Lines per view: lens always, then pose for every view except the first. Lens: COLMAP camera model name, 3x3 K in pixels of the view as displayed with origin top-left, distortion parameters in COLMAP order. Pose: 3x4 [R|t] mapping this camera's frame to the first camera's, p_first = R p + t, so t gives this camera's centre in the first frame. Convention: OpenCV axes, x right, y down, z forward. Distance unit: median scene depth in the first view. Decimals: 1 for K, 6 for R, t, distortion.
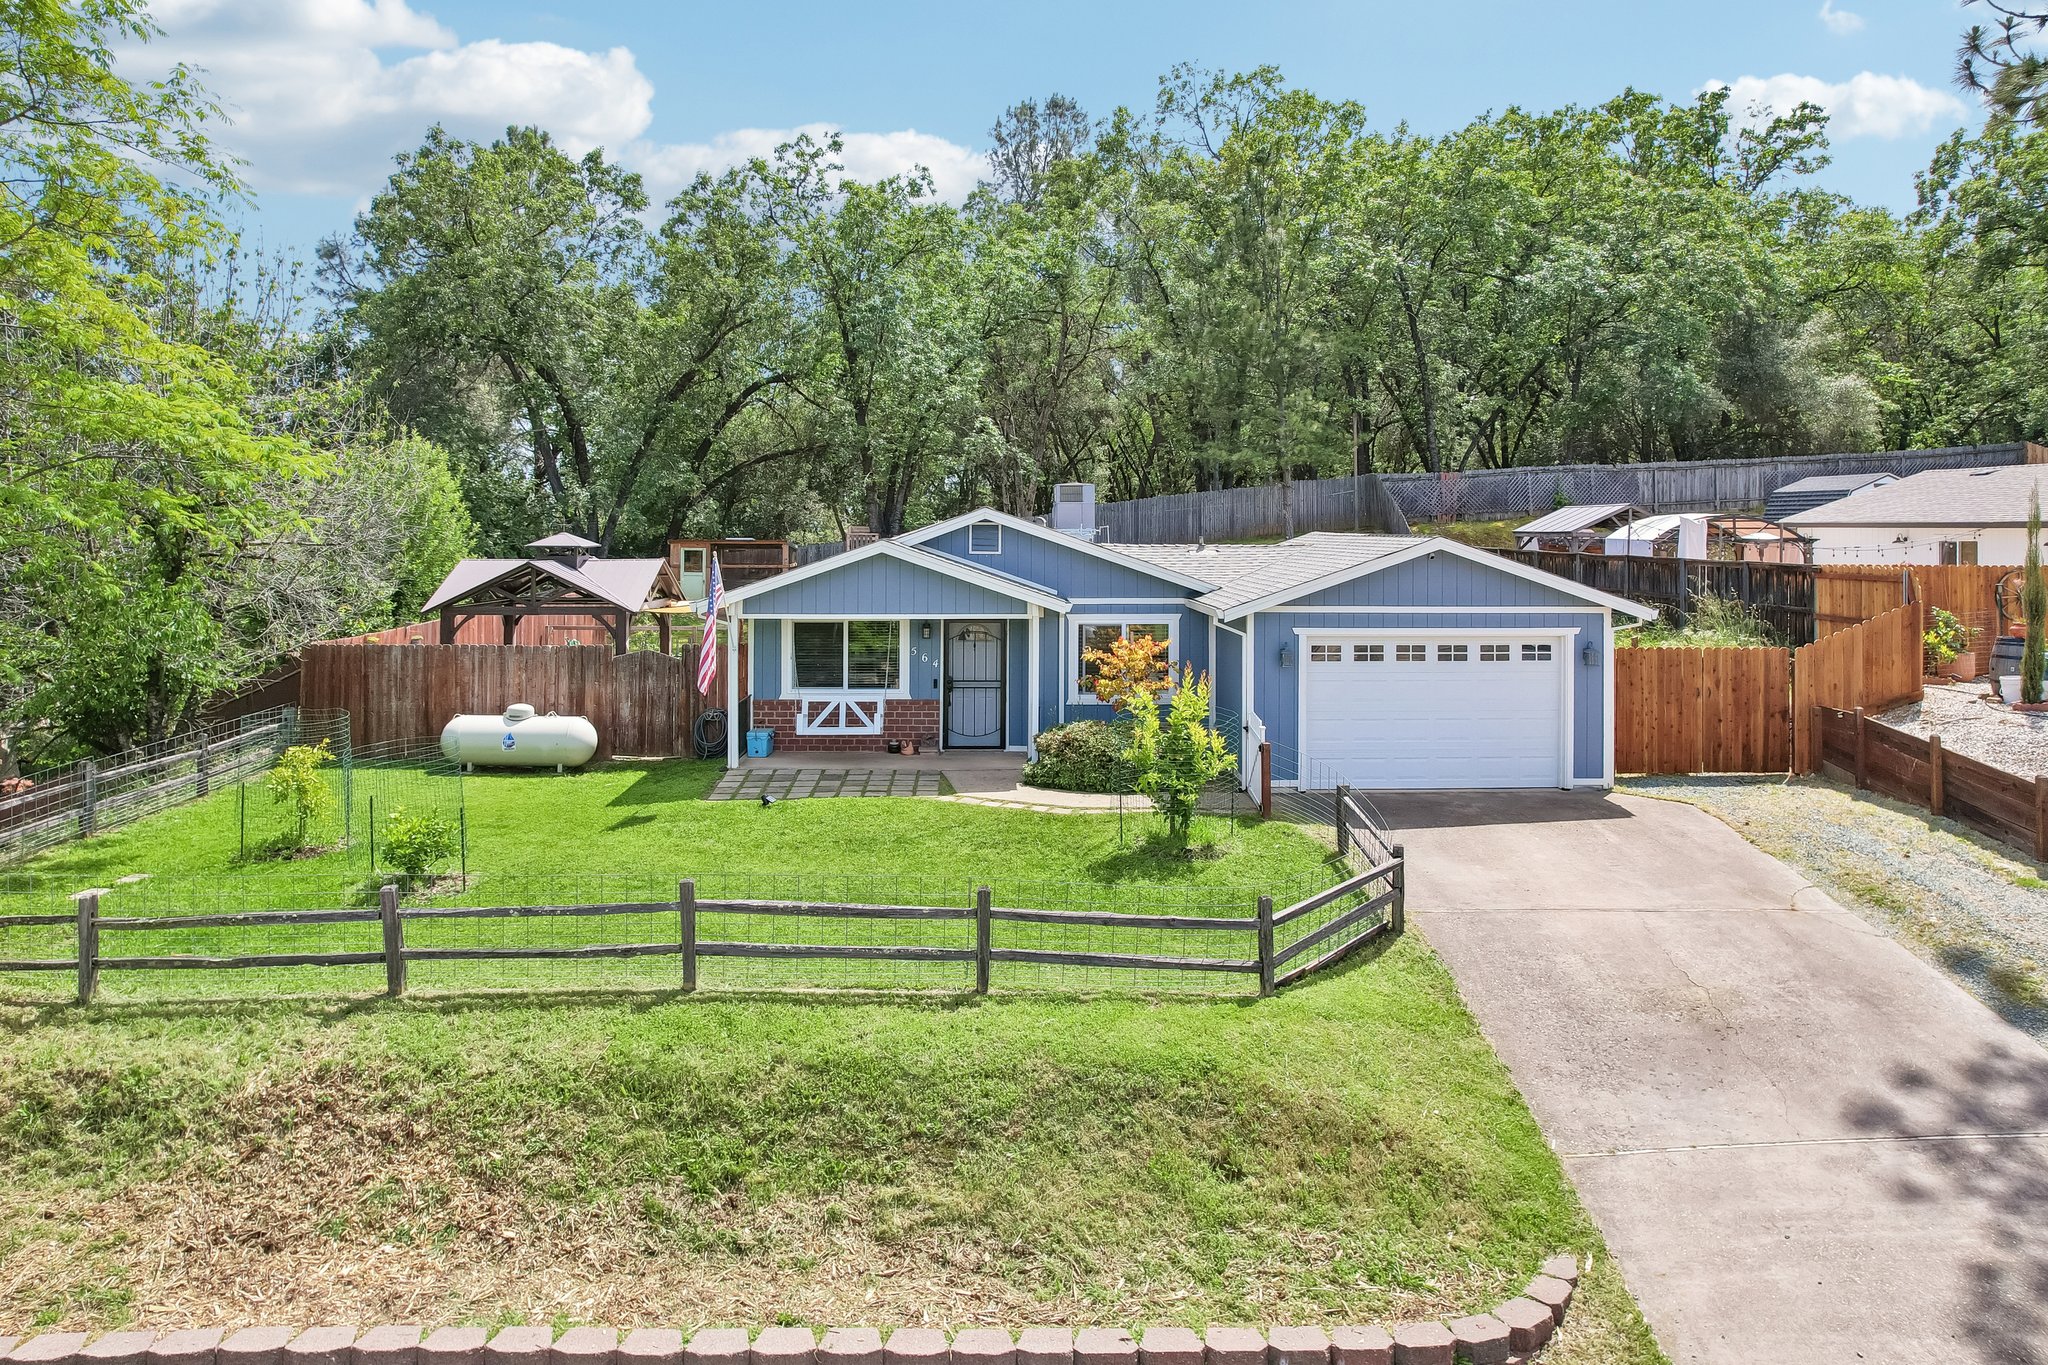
lens RADIAL K [[1355.8, 0, 1011.1], [0, 1355.8, 524.1], [0, 0, 1]] dist [-0.043076, 0.019338]
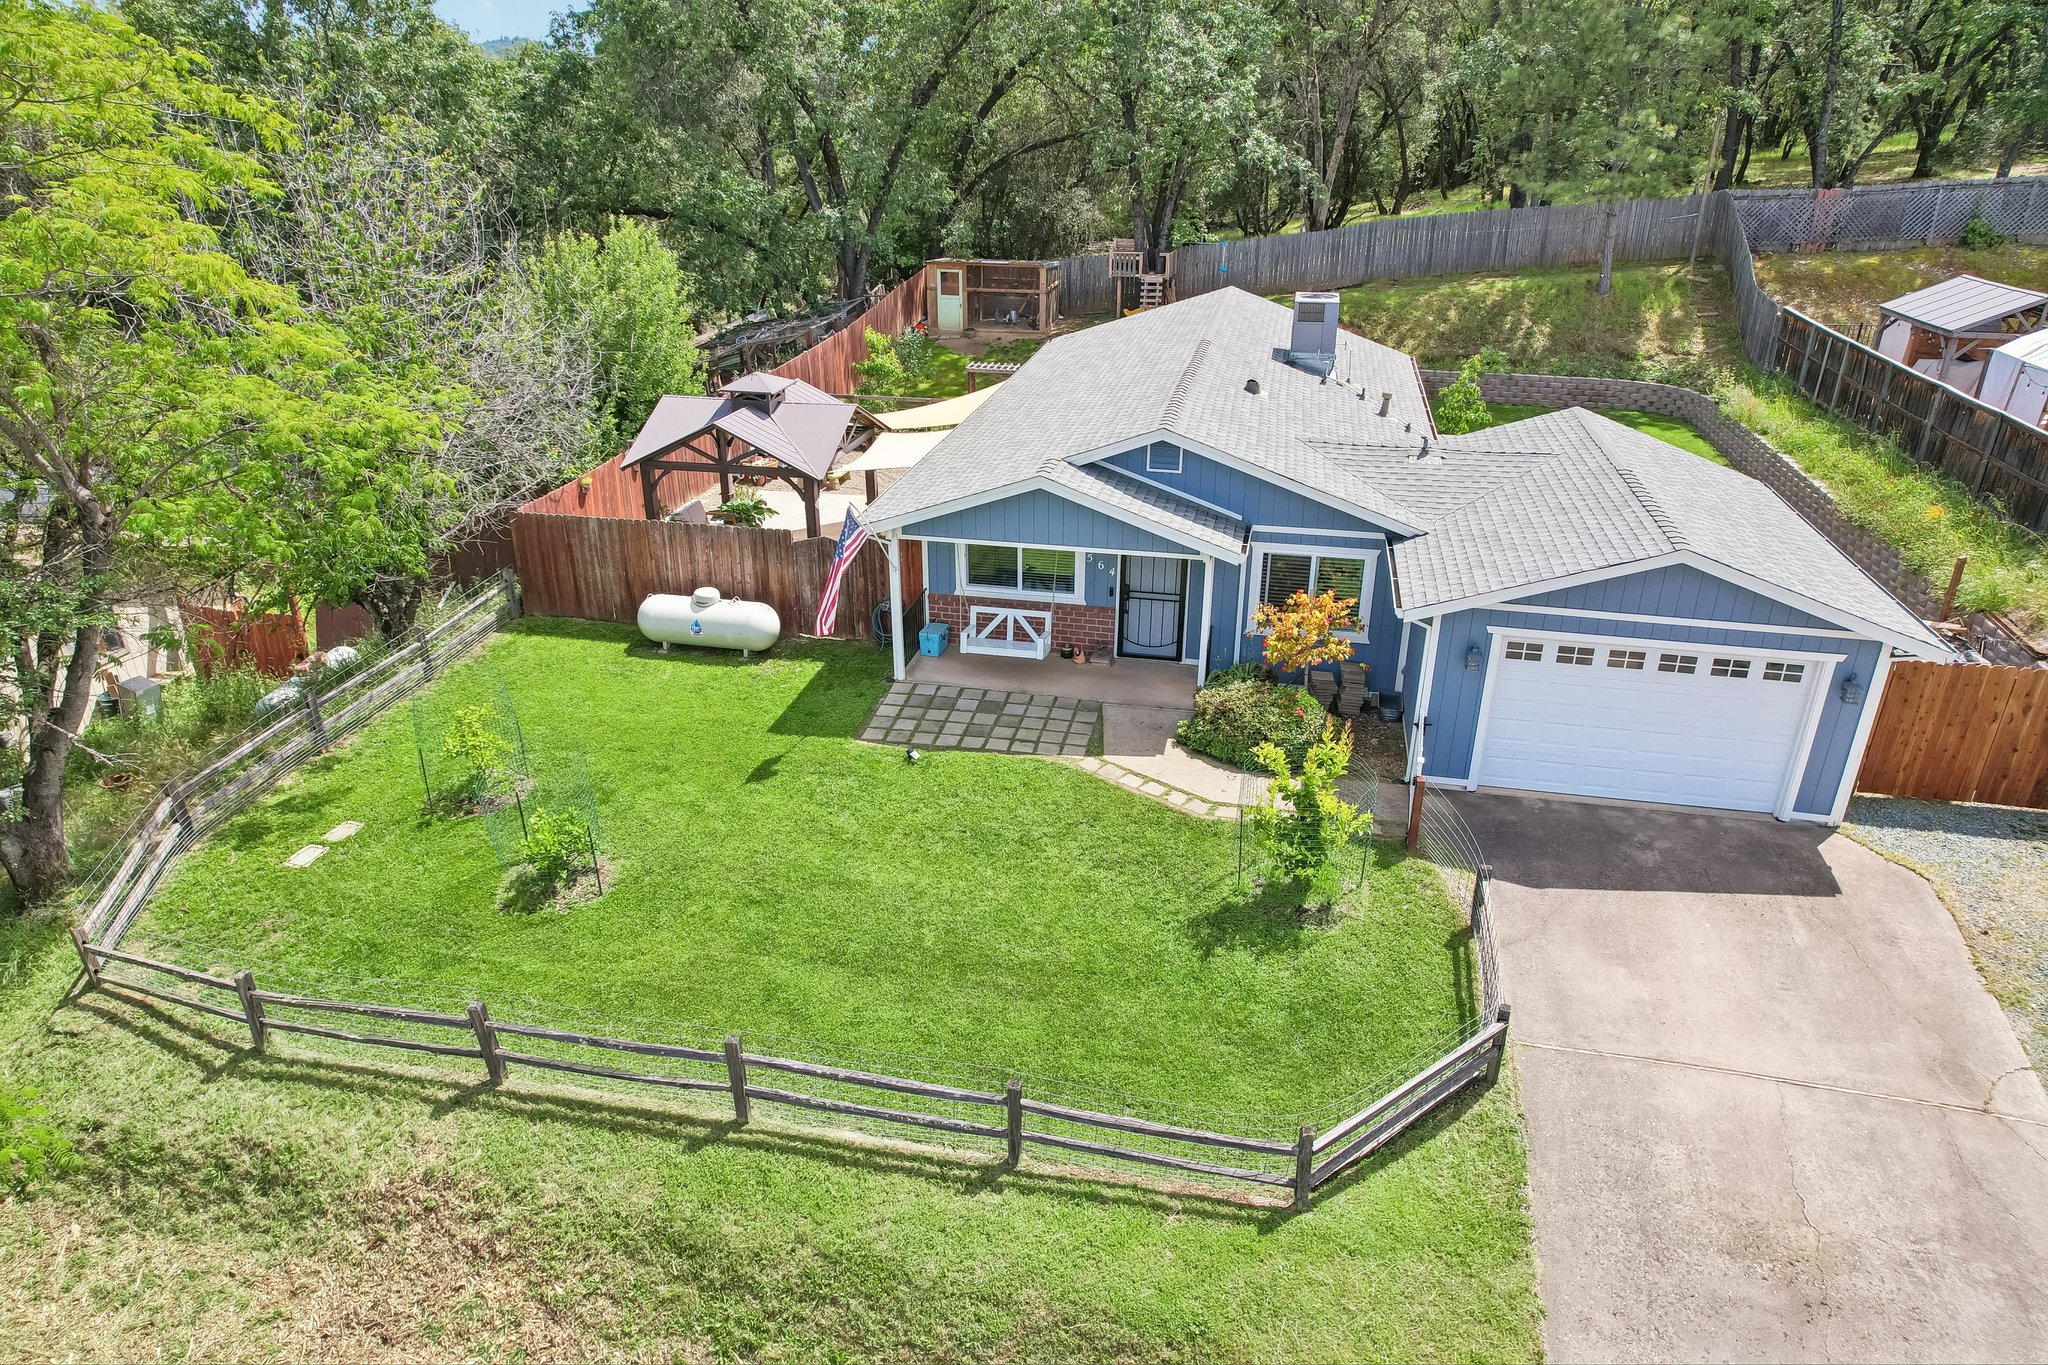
lens RADIAL K [[1302.4, 0, 1021.8], [0, 1302.4, 680.6], [0, 0, 1]] dist [-0.039467, 0.011228]
pose [[0.972481, 0.095911, -0.212325, 0.161287], [0.001546, 0.908658, 0.417539, -0.402440], [0.232977, -0.406377, 0.883504, 0.287465]]
